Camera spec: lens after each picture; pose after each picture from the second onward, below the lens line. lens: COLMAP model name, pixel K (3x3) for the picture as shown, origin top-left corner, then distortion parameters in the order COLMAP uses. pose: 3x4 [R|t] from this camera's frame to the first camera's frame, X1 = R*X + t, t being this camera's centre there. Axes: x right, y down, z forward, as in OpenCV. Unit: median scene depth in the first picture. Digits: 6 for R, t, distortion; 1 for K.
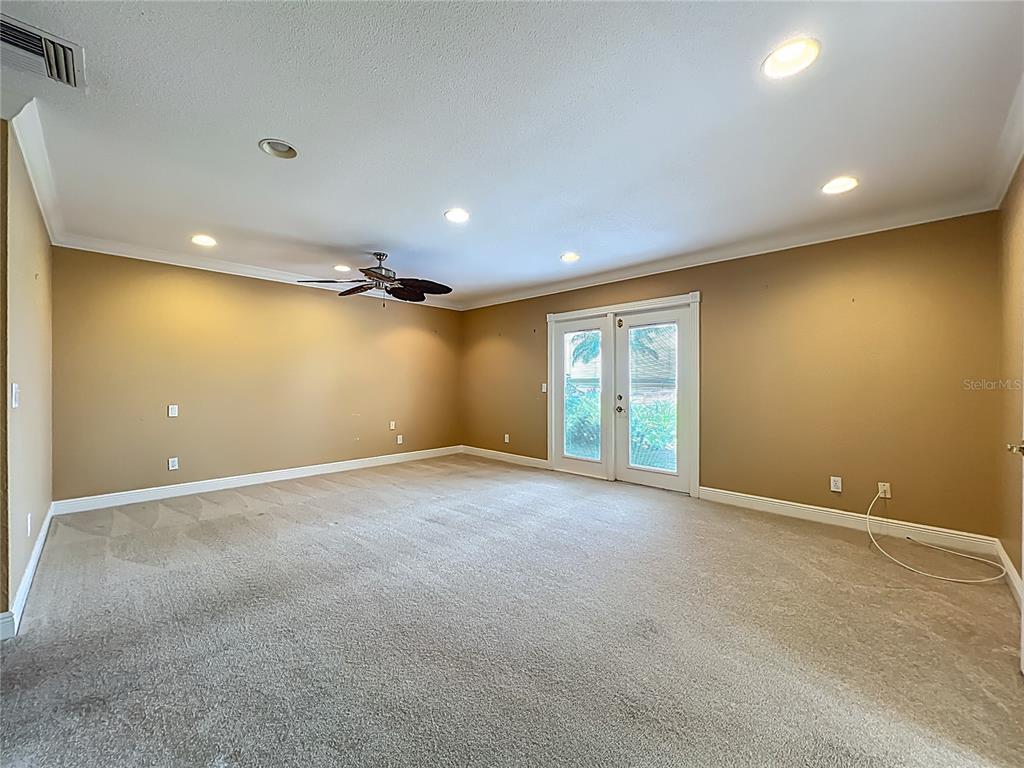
lens RADIAL K [[413.6, 0, 514.9], [0, 413.6, 380.9], [0, 0, 1]] dist [-0.001007, -0.000103]
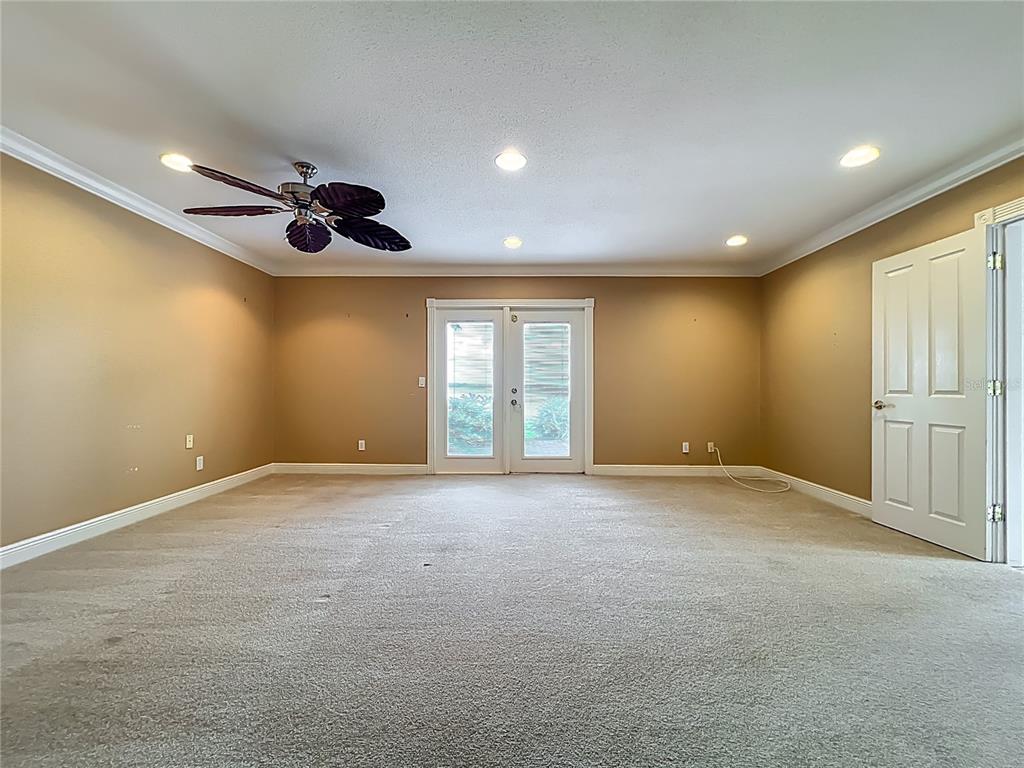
lens RADIAL K [[413.6, 0, 514.9], [0, 413.6, 380.9], [0, 0, 1]] dist [-0.001007, -0.000103]
pose [[0.722699, 0.010466, 0.691084, -0.447427], [-0.002676, 0.999920, -0.012345, 0.028351], [-0.691158, 0.007073, 0.722669, 0.262661]]
